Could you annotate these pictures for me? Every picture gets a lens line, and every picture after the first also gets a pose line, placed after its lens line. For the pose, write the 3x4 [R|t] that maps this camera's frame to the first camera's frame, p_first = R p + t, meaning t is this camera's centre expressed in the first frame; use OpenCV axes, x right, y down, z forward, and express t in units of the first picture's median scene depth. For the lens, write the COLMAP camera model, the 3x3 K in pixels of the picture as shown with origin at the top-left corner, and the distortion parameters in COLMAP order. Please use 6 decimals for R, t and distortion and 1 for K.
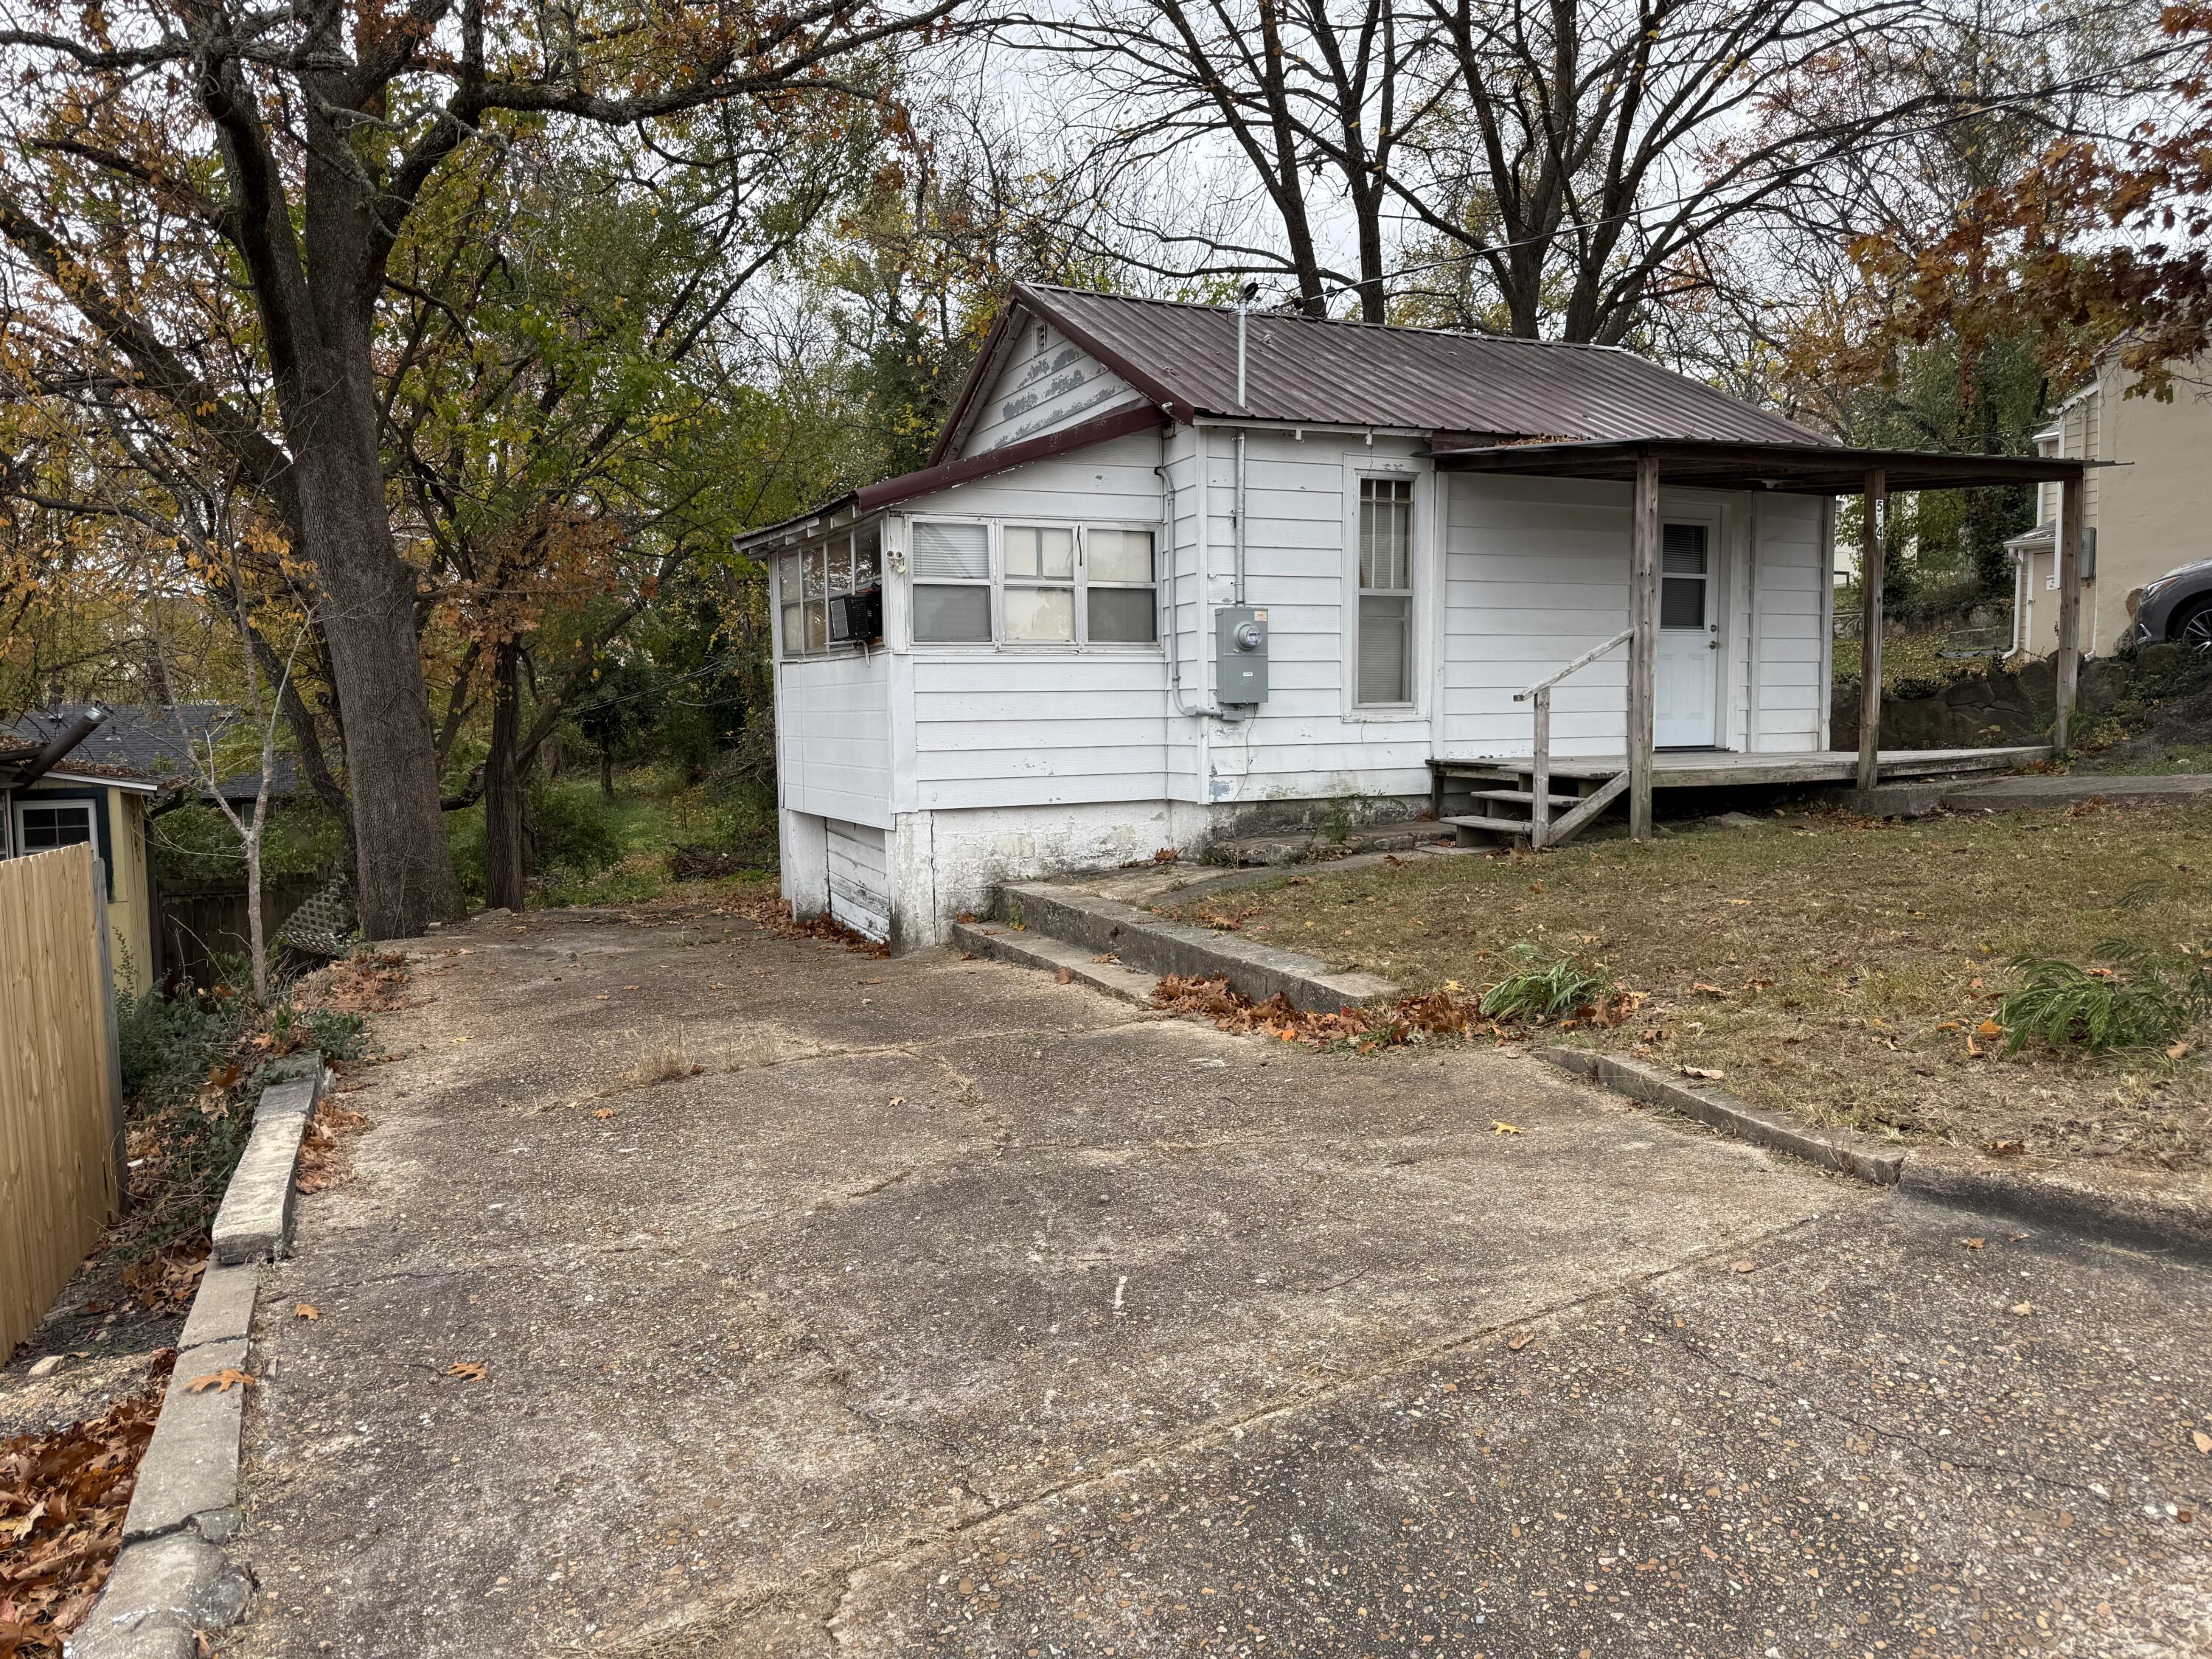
lens RADIAL K [[1545.9, 0, 1110.0], [0, 1545.9, 837.8], [0, 0, 1]] dist [0.091421, -0.010826]
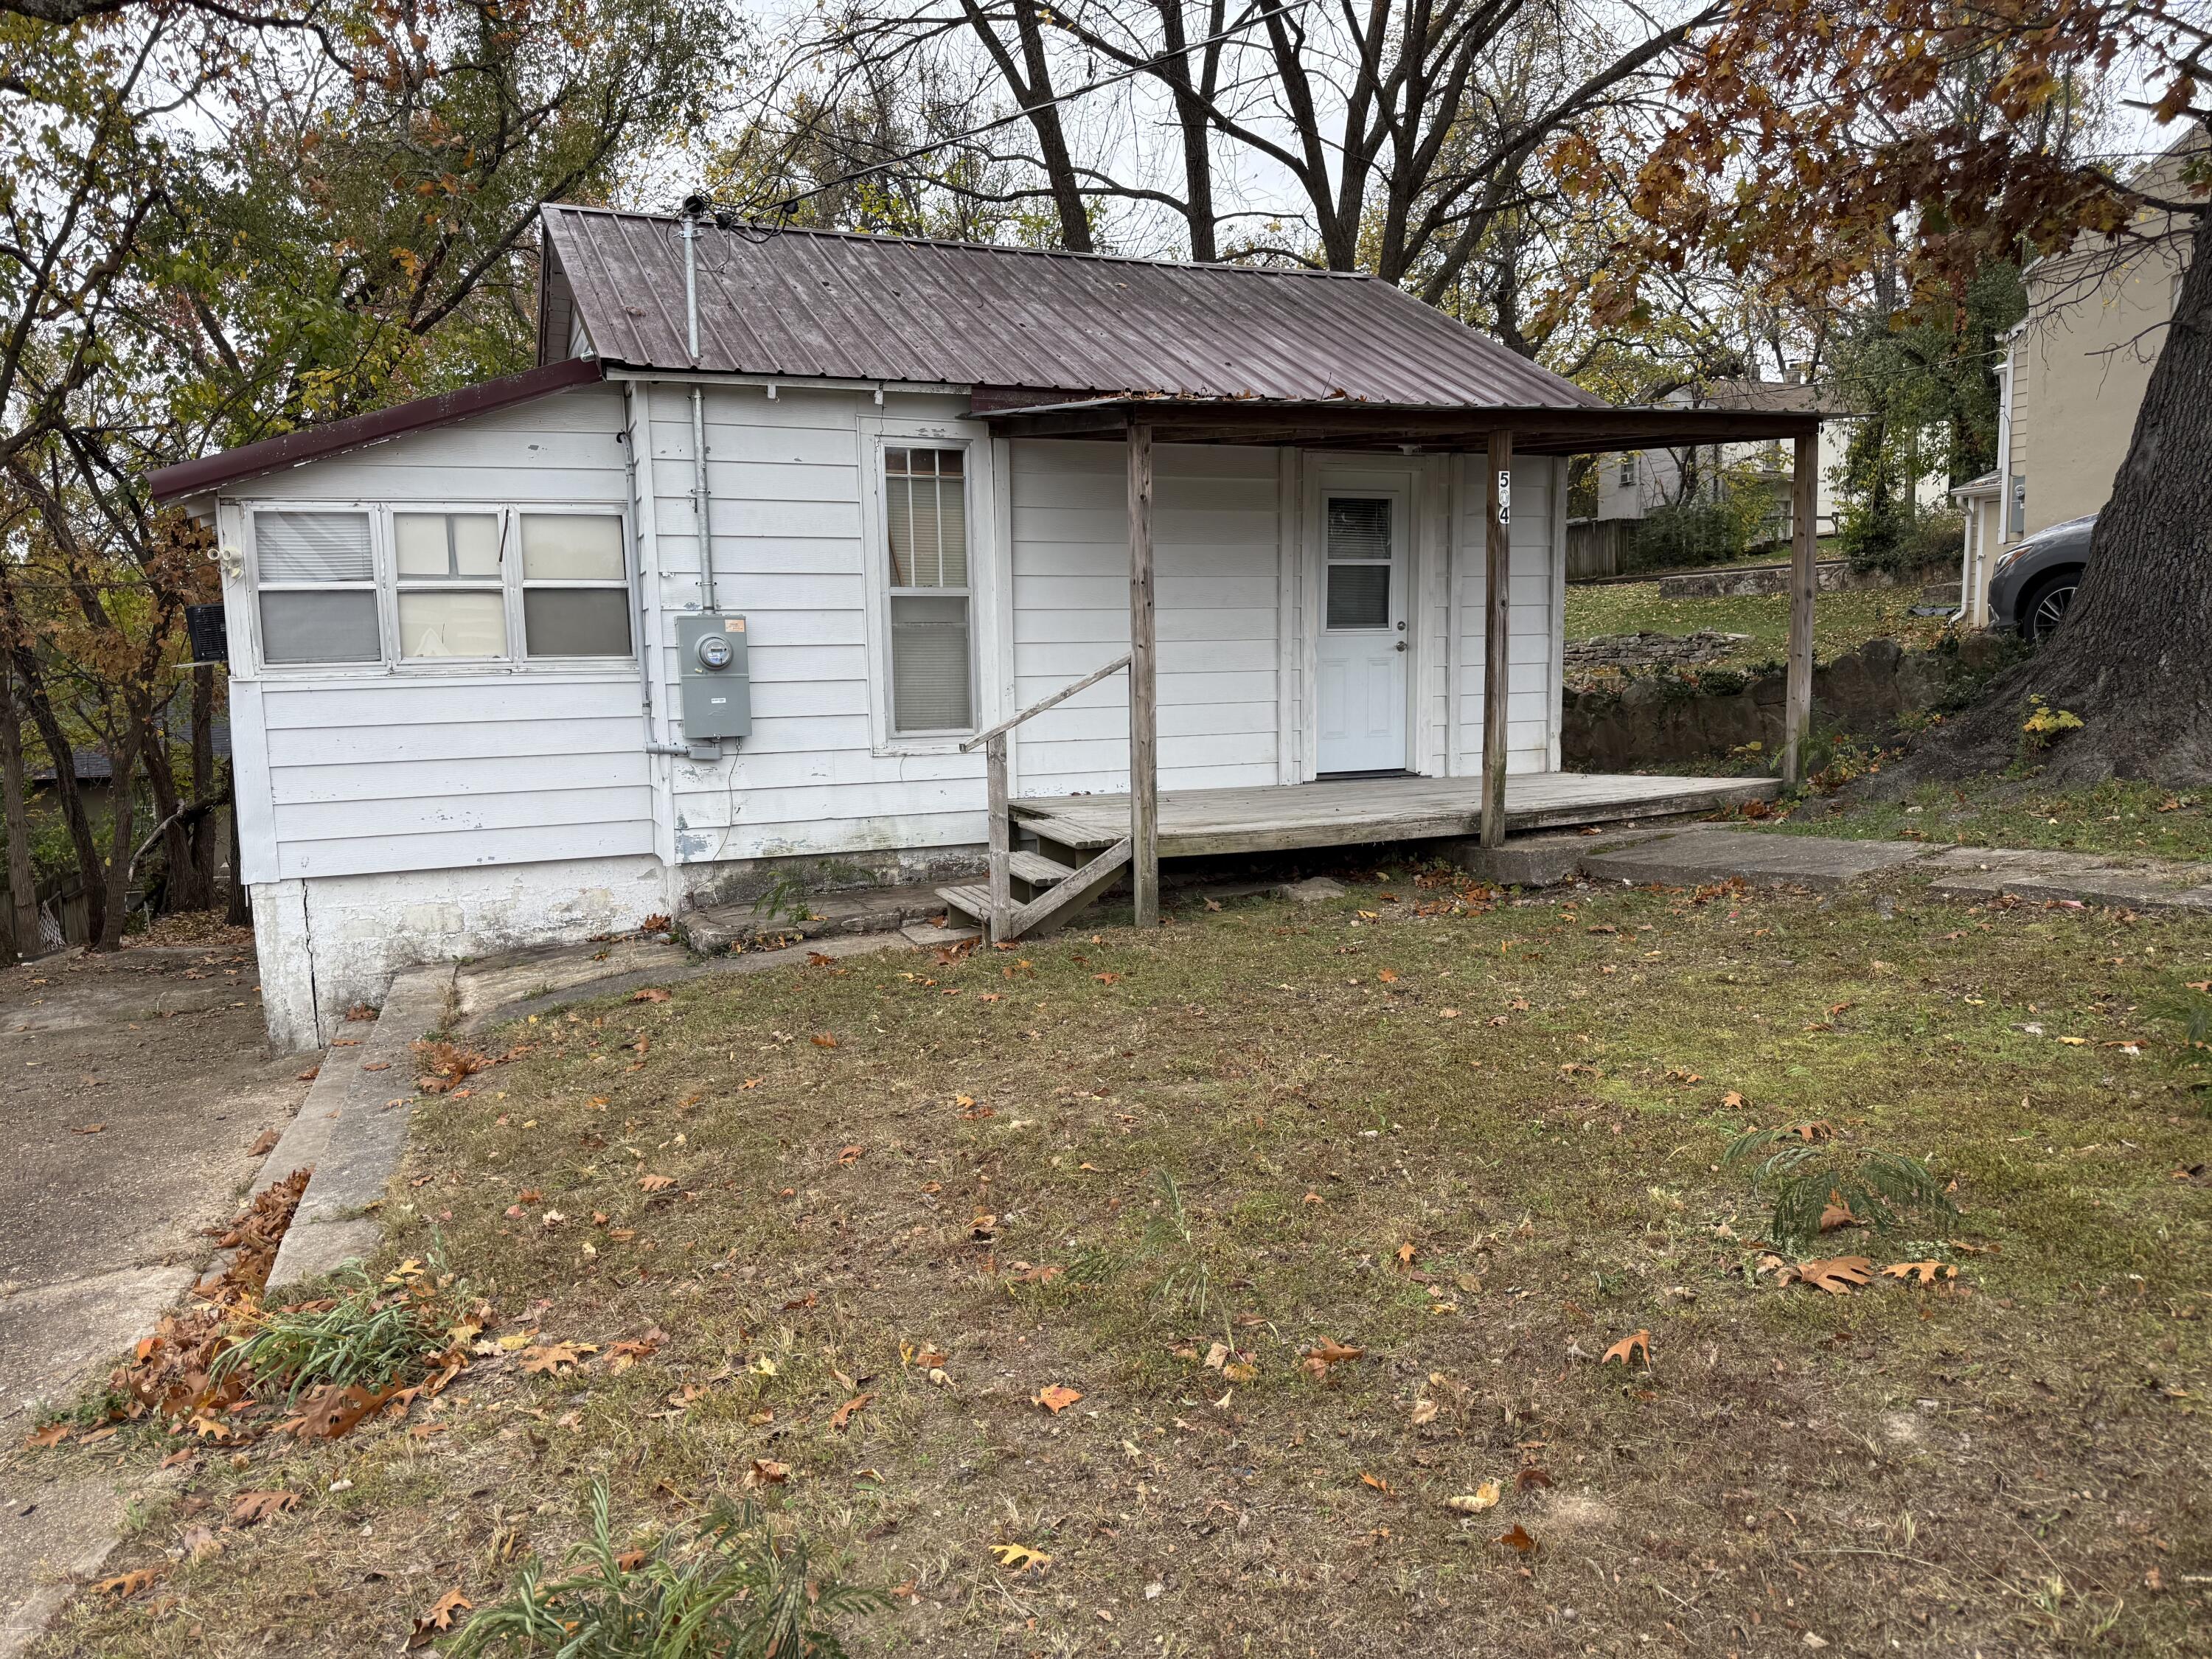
lens RADIAL K [[1545.9, 0, 1105.5], [0, 1545.9, 828.4], [0, 0, 1]] dist [0.091421, -0.010826]
pose [[0.998753, -0.004012, -0.049768, 0.314267], [0.005464, 0.999562, 0.029082, -0.061001], [0.049630, -0.029318, 0.998337, 0.215130]]
